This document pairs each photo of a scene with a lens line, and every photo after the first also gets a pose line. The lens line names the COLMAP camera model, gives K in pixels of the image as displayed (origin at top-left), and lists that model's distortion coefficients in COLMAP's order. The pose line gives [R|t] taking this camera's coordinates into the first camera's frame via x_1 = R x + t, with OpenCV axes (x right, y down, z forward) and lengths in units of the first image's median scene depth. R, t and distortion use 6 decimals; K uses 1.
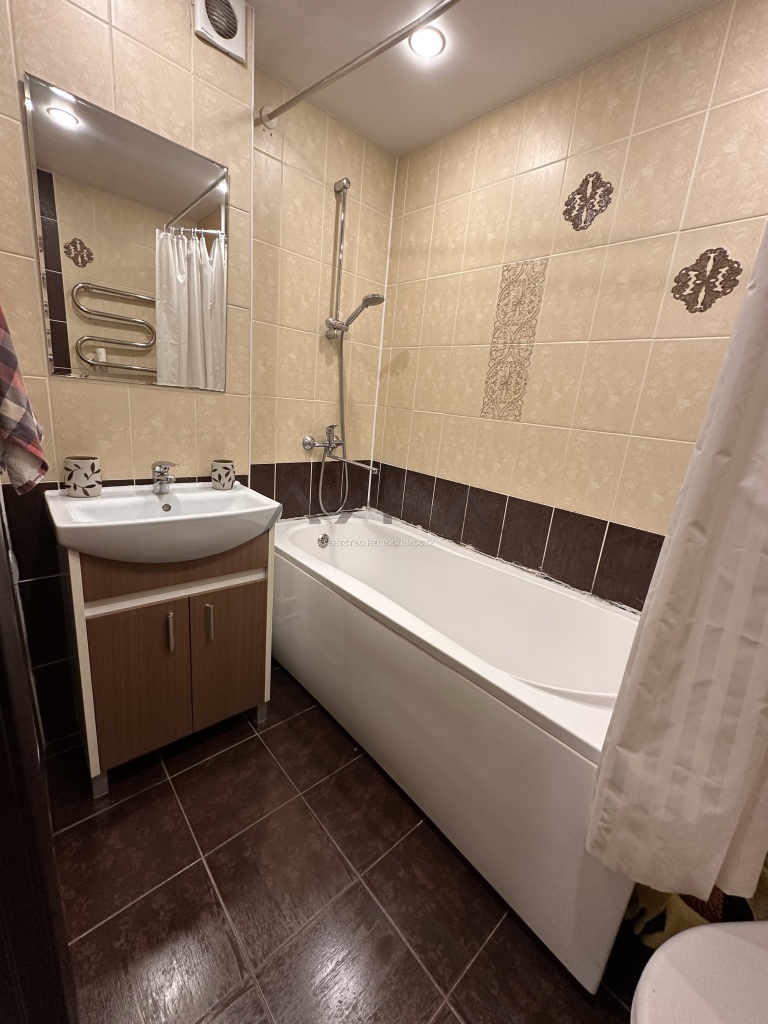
lens RADIAL K [[409.0, 0, 387.6], [0, 409.0, 511.9], [0, 0, 1]] dist [-0.003952, 0.000414]
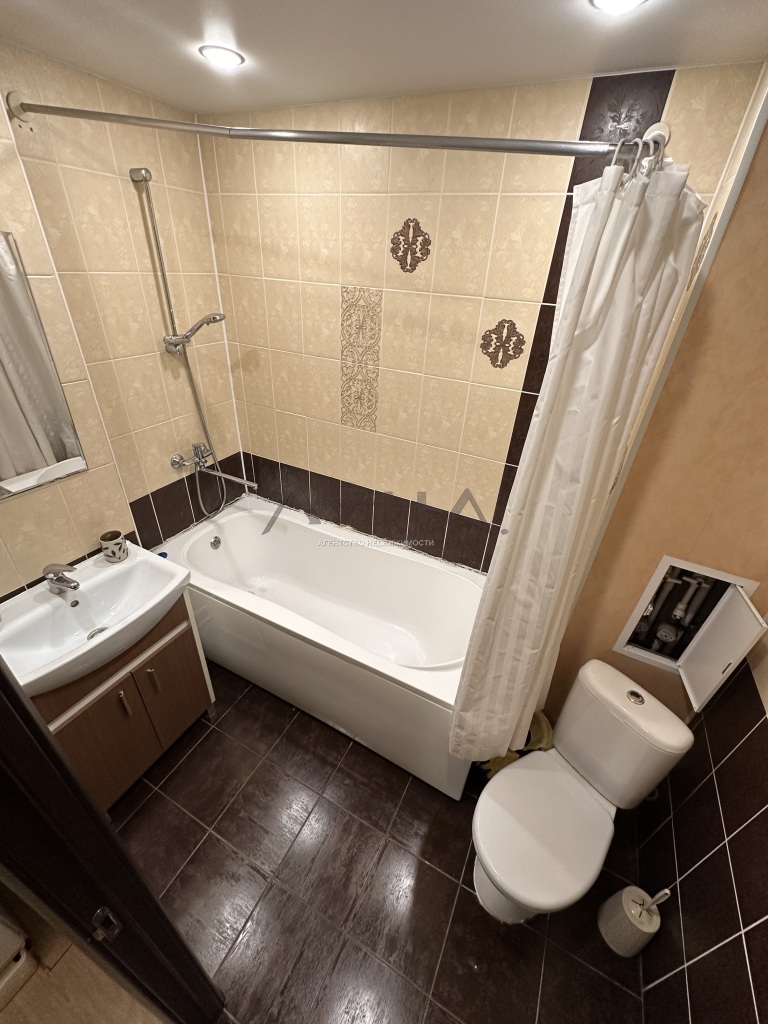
lens RADIAL K [[409.0, 0, 386.7], [0, 409.0, 508.1], [0, 0, 1]] dist [-0.003952, 0.000414]
pose [[0.934789, -0.217417, 0.280890, -0.024598], [0.122067, 0.939256, 0.320777, -0.408705], [-0.333570, -0.265571, 0.904546, -0.133375]]
